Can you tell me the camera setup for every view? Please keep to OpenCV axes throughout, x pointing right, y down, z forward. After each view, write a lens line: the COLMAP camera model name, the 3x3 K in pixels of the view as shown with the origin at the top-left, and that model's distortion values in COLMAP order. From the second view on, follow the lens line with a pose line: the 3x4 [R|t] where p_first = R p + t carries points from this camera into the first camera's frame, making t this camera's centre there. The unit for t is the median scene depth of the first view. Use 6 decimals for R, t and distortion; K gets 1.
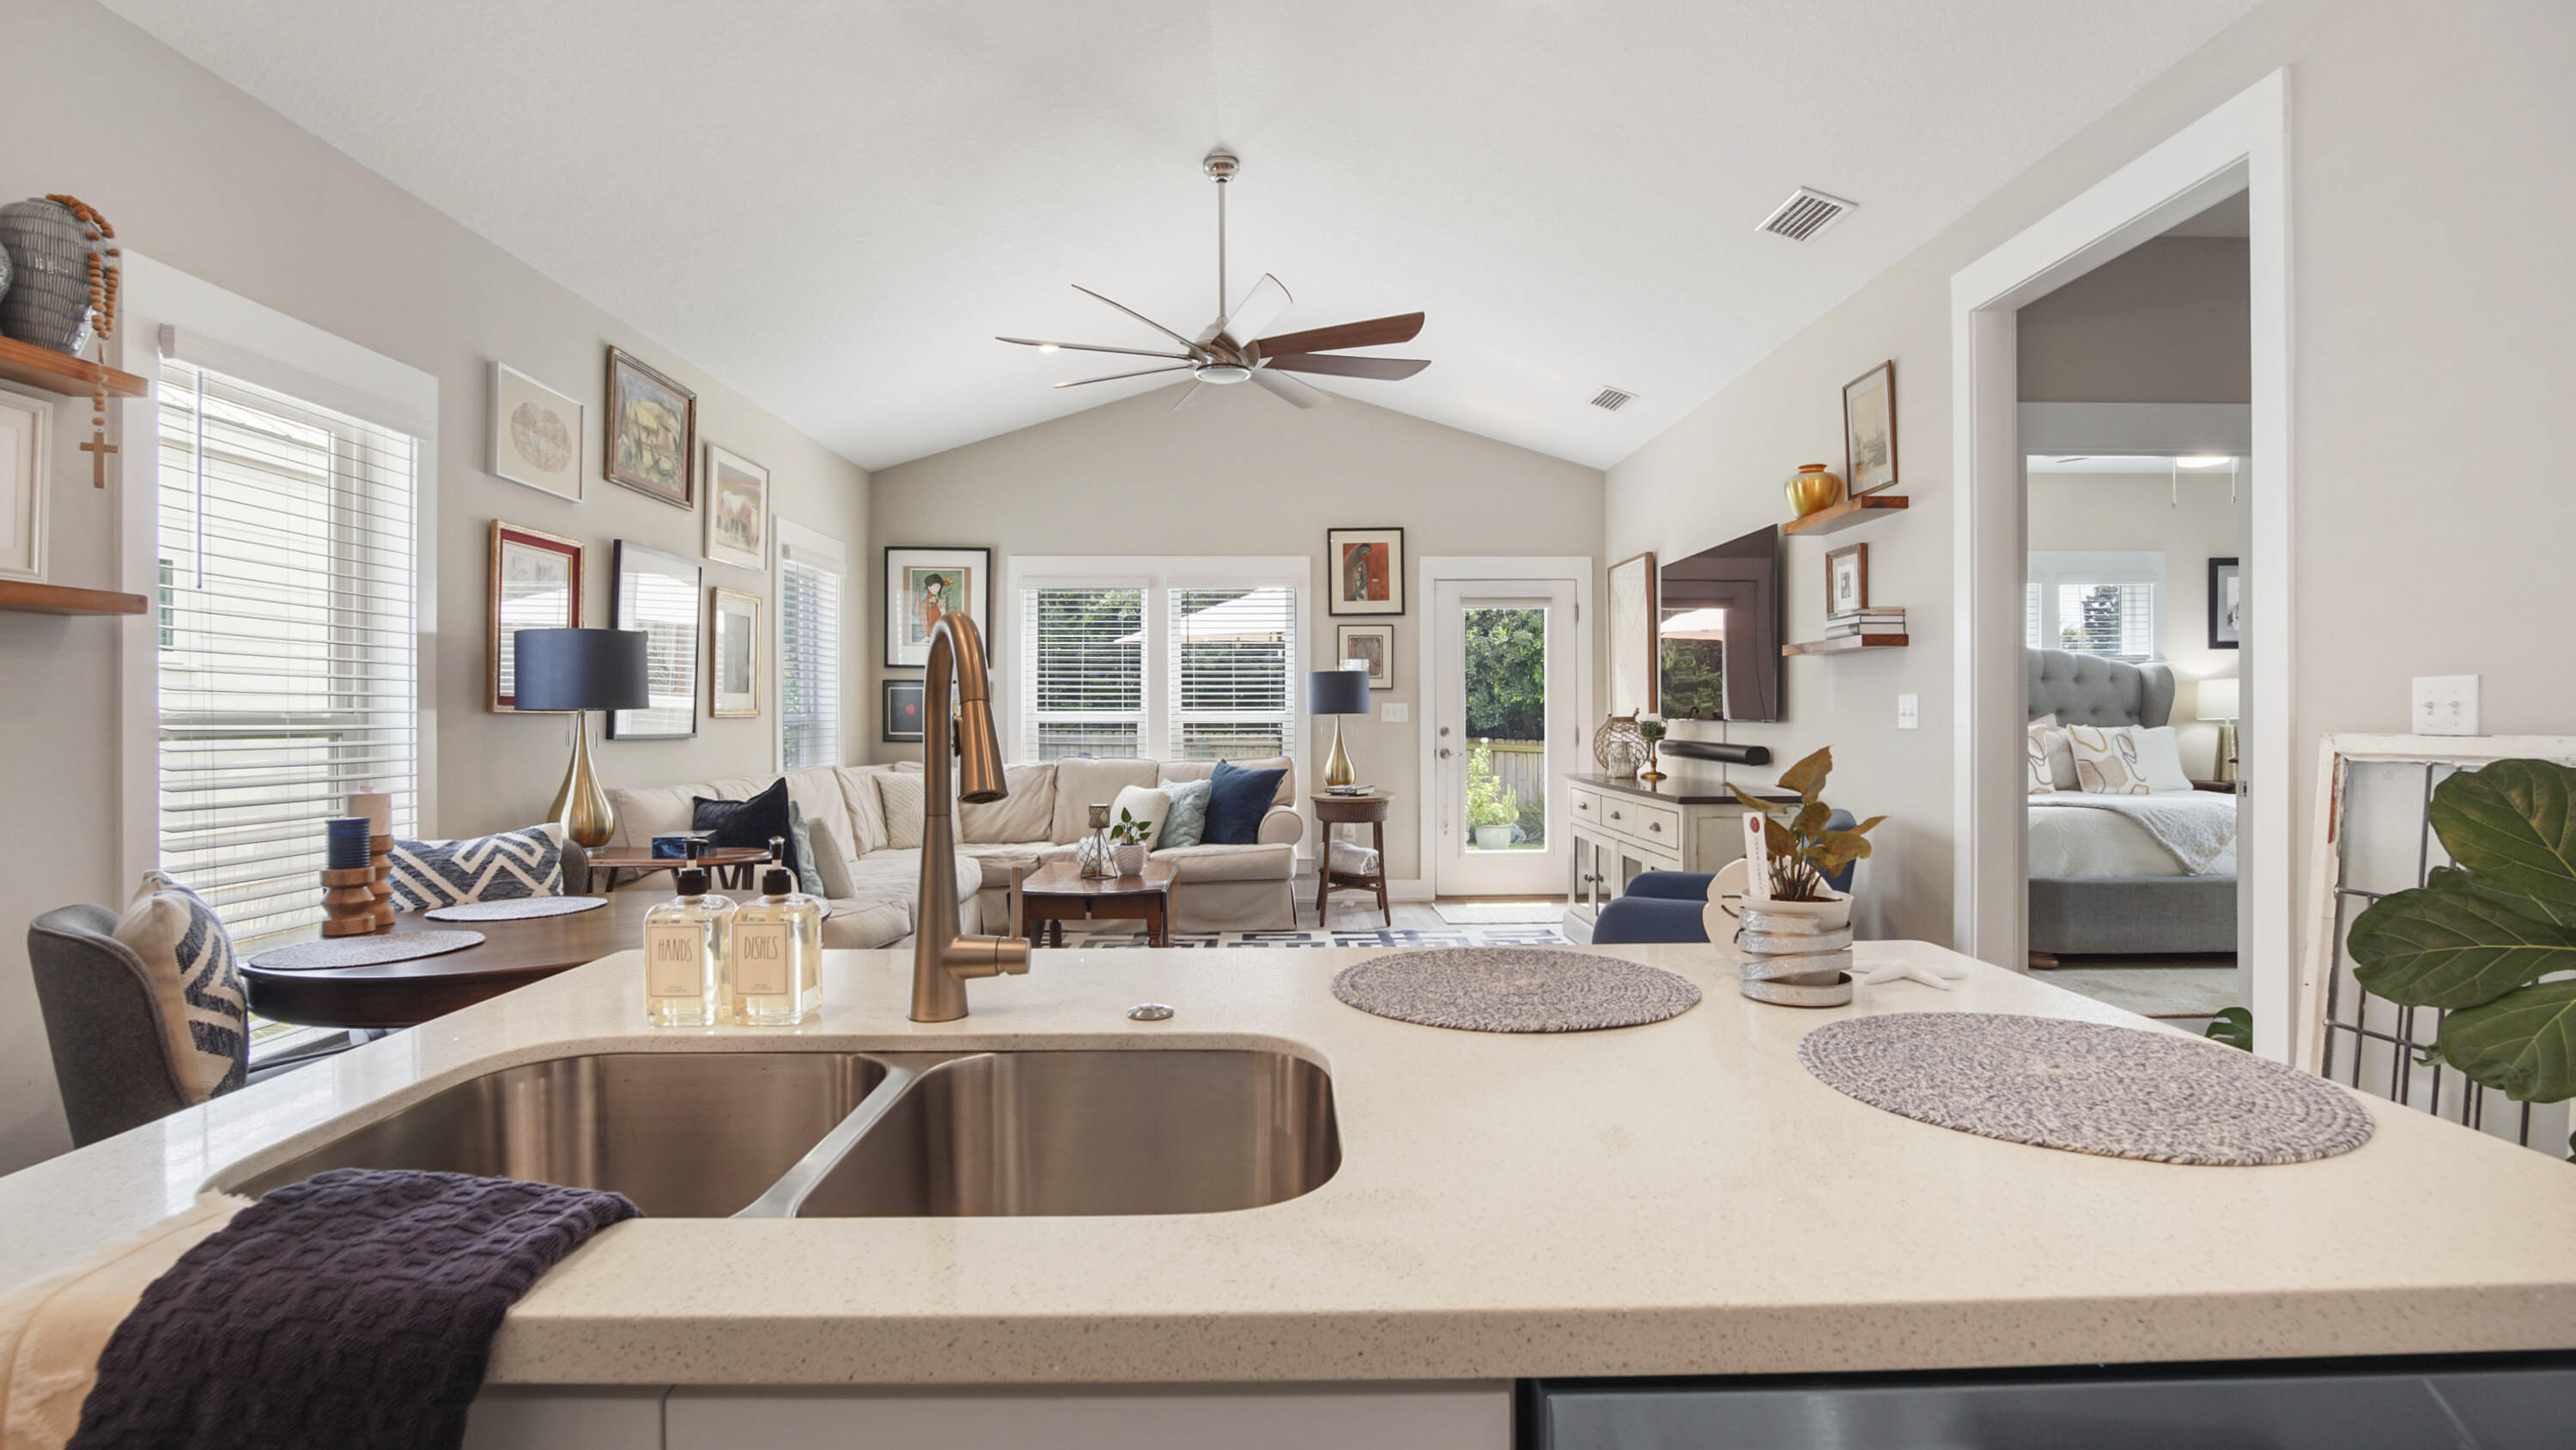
lens RADIAL K [[1173.2, 0, 1276.4], [0, 1173.2, 701.2], [0, 0, 1]] dist [-0.031000, -0.000023]
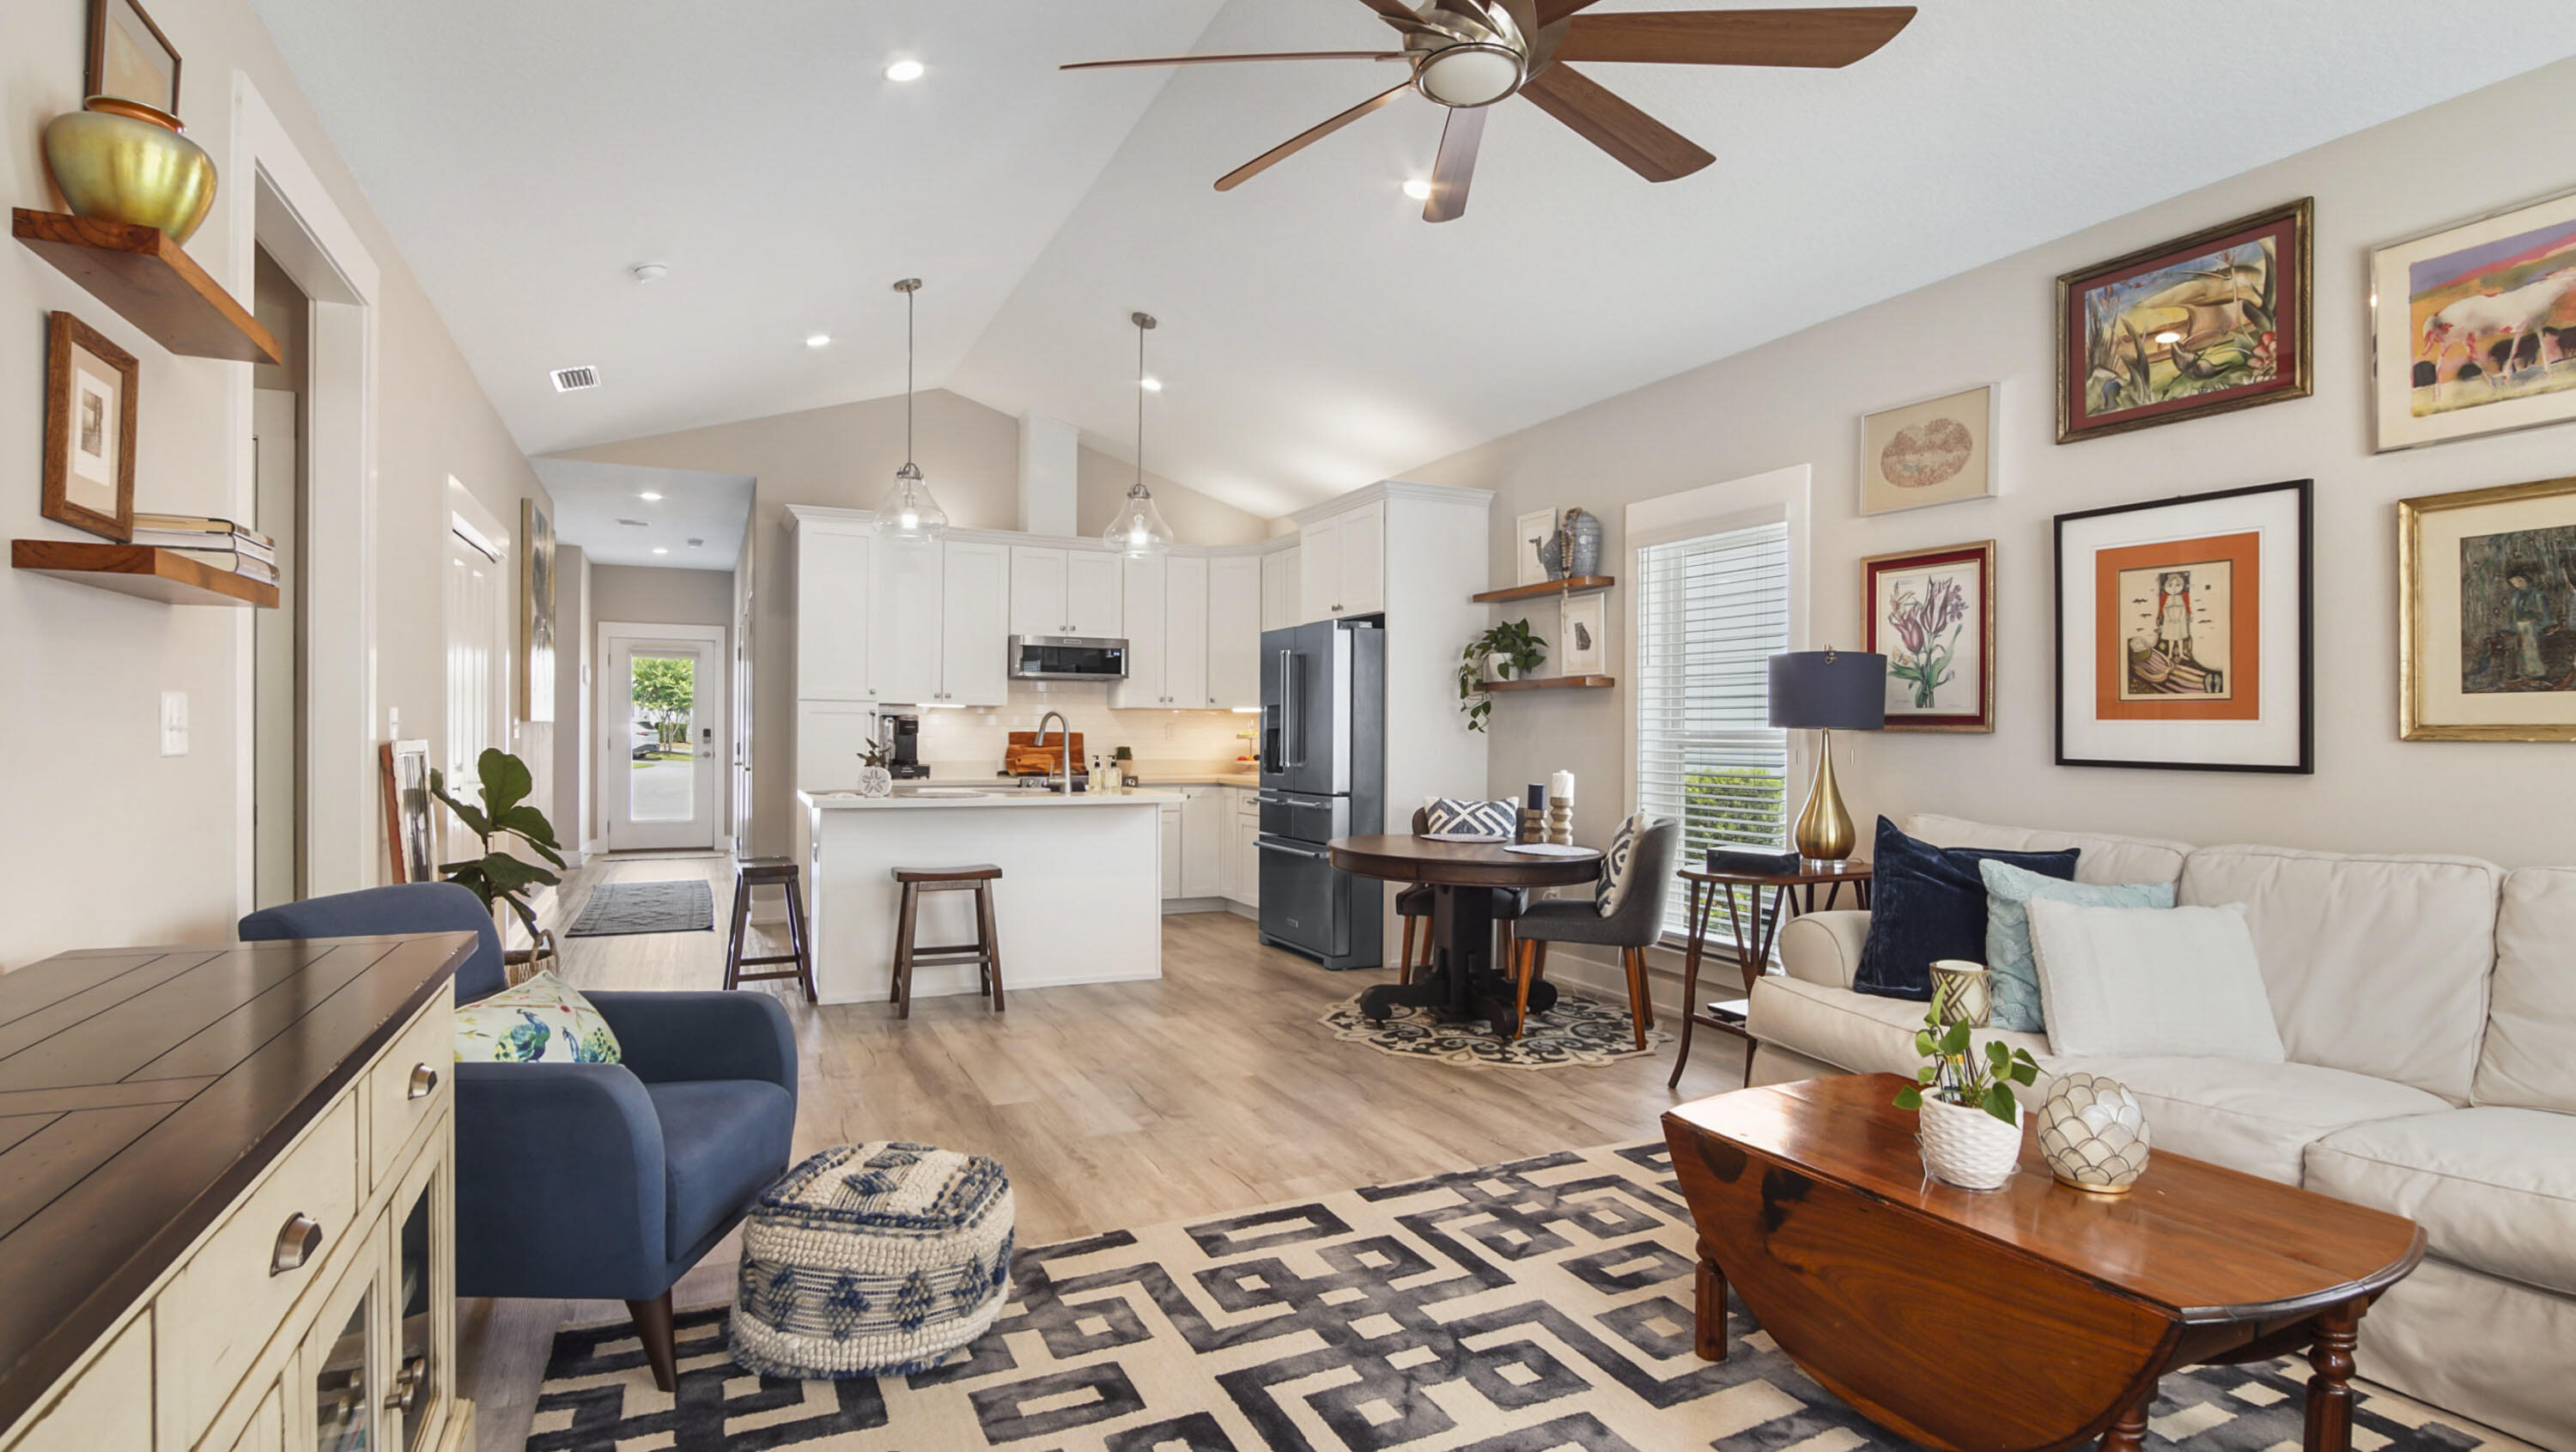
lens RADIAL K [[1227.4, 0, 1236.3], [0, 1227.4, 729.6], [0, 0, 1]] dist [-0.026014, 0.000978]
pose [[-0.917262, -0.003888, -0.398266, 0.227588], [0.001232, 0.999920, -0.012600, 0.014235], [0.398283, -0.012048, -0.917184, 1.237114]]
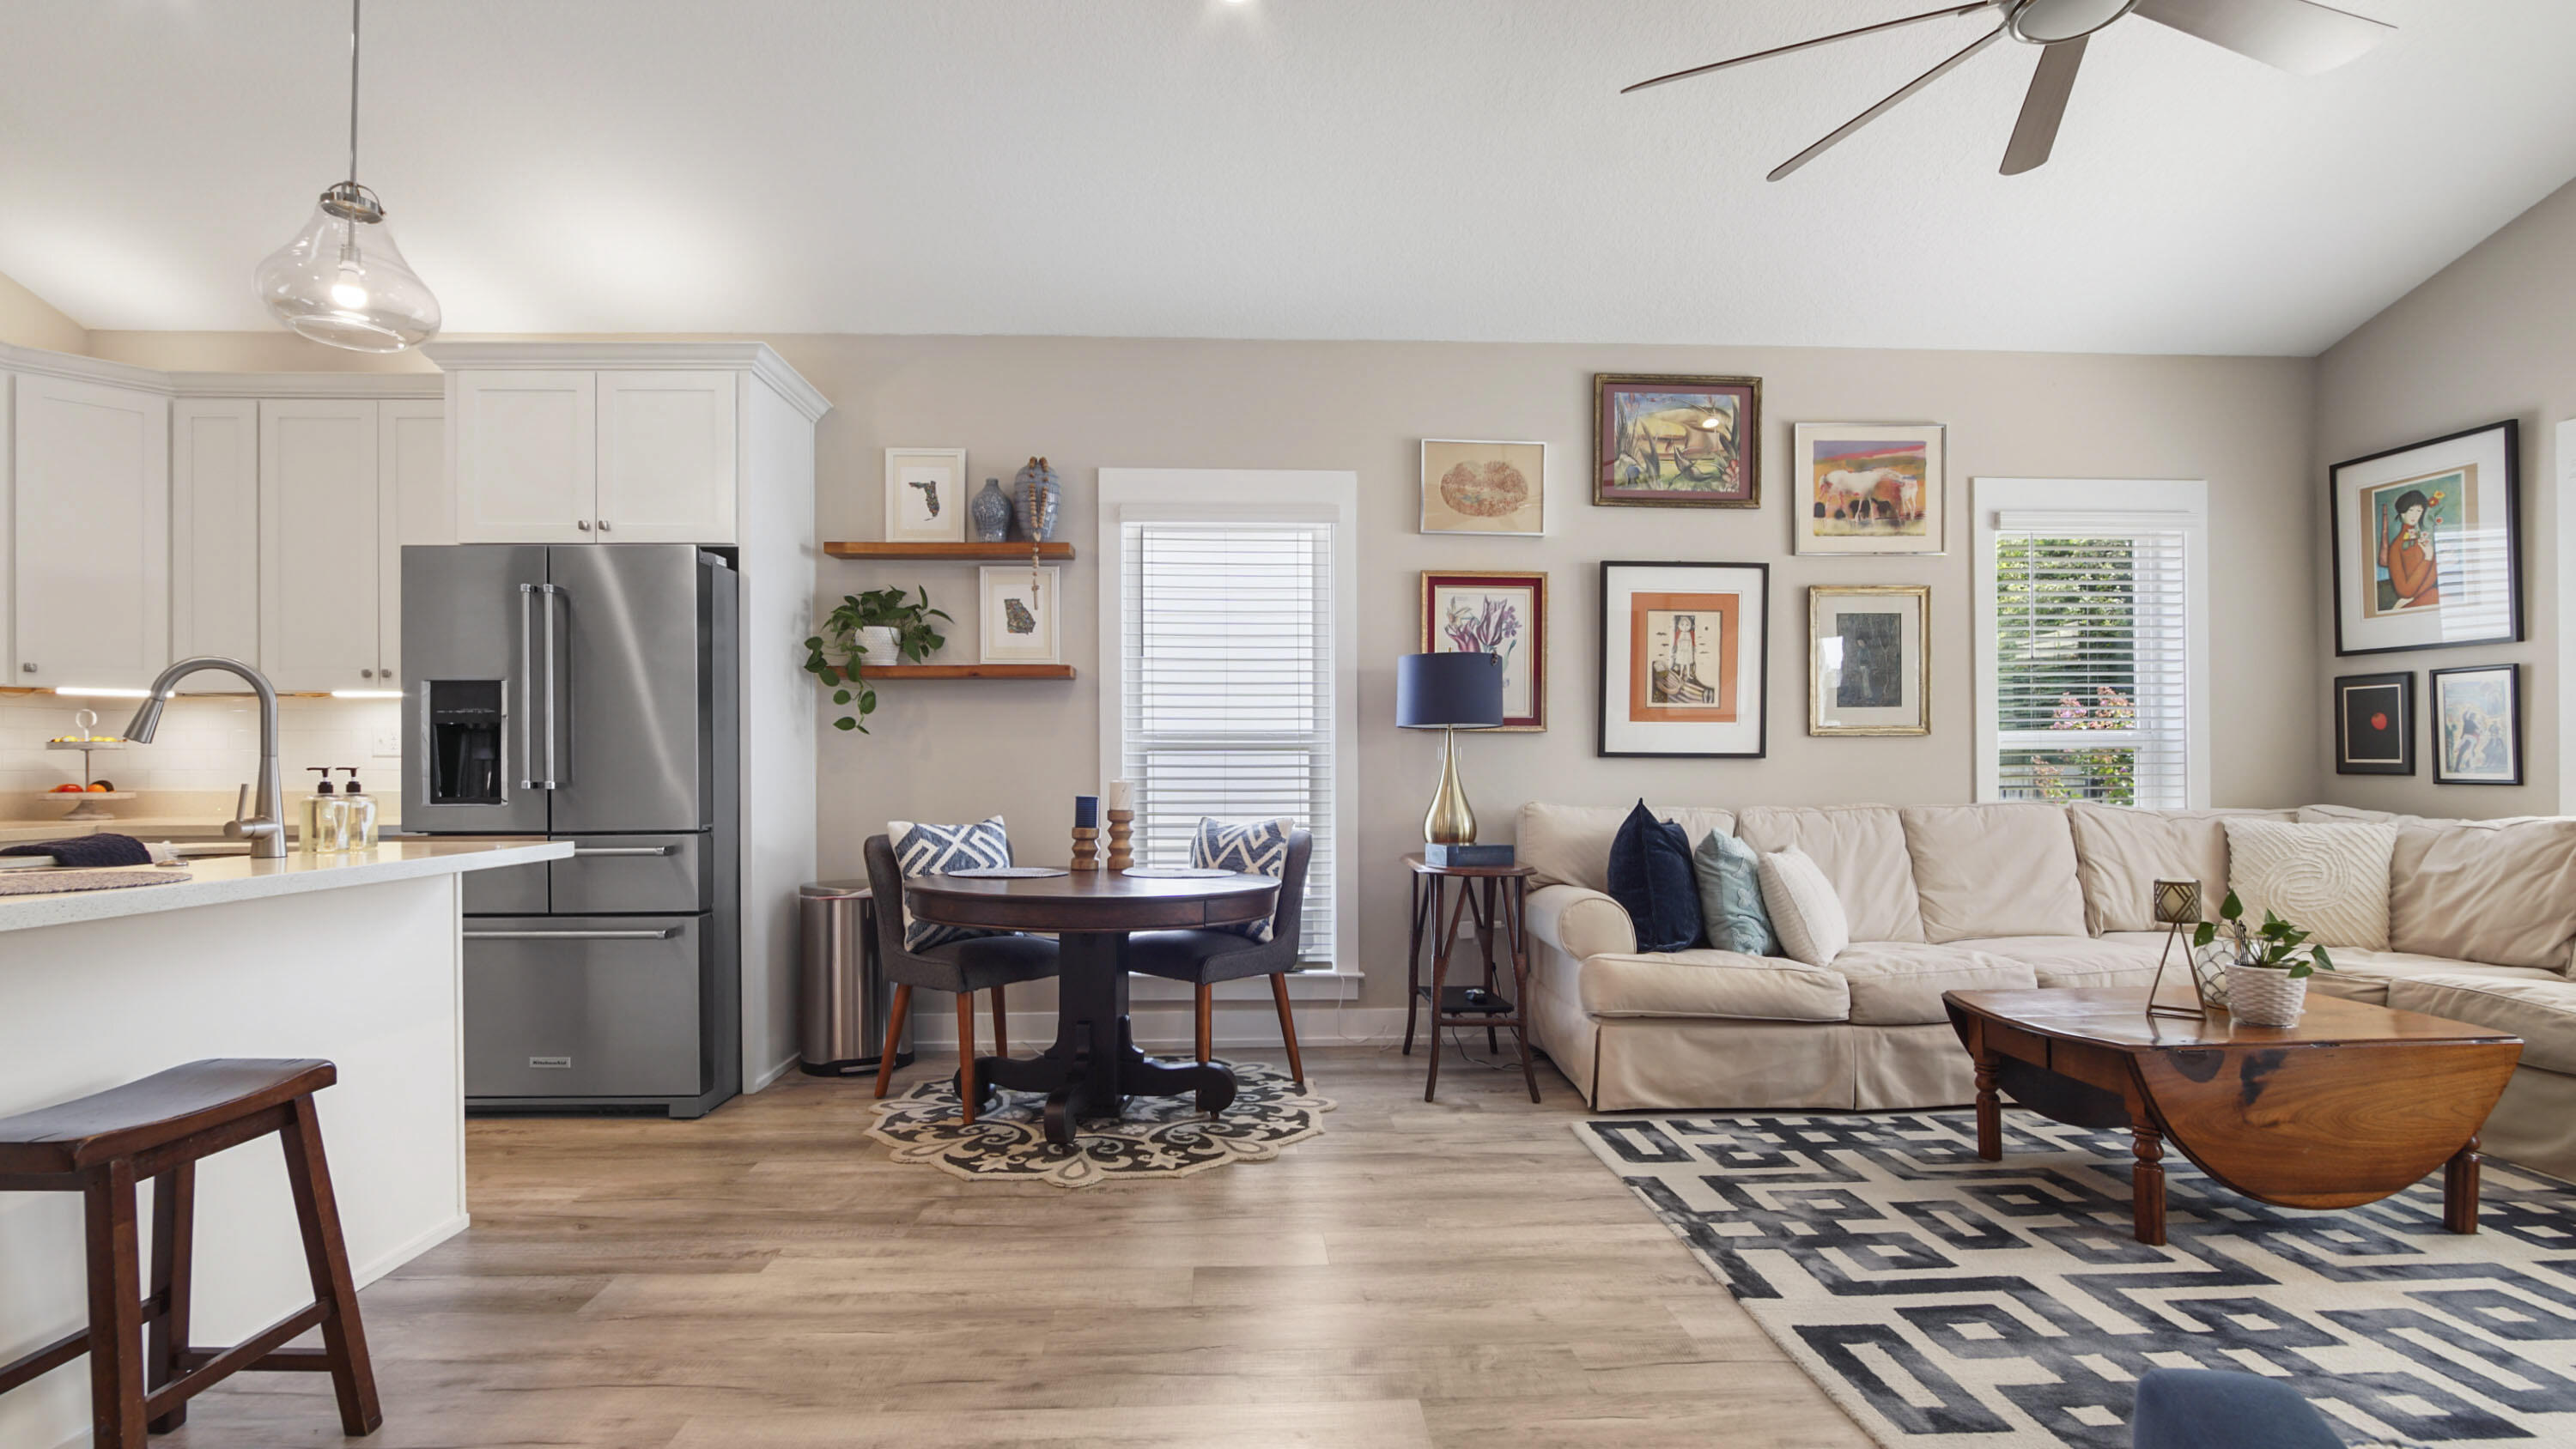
lens RADIAL K [[1190.6, 0, 1287.8], [0, 1190.6, 752.4], [0, 0, 1]] dist [-0.019137, -0.000969]
pose [[0.036265, -0.011231, -0.999279, 0.370958], [0.015140, 0.999828, -0.010687, 0.028331], [0.999228, -0.014741, 0.036429, 0.550346]]
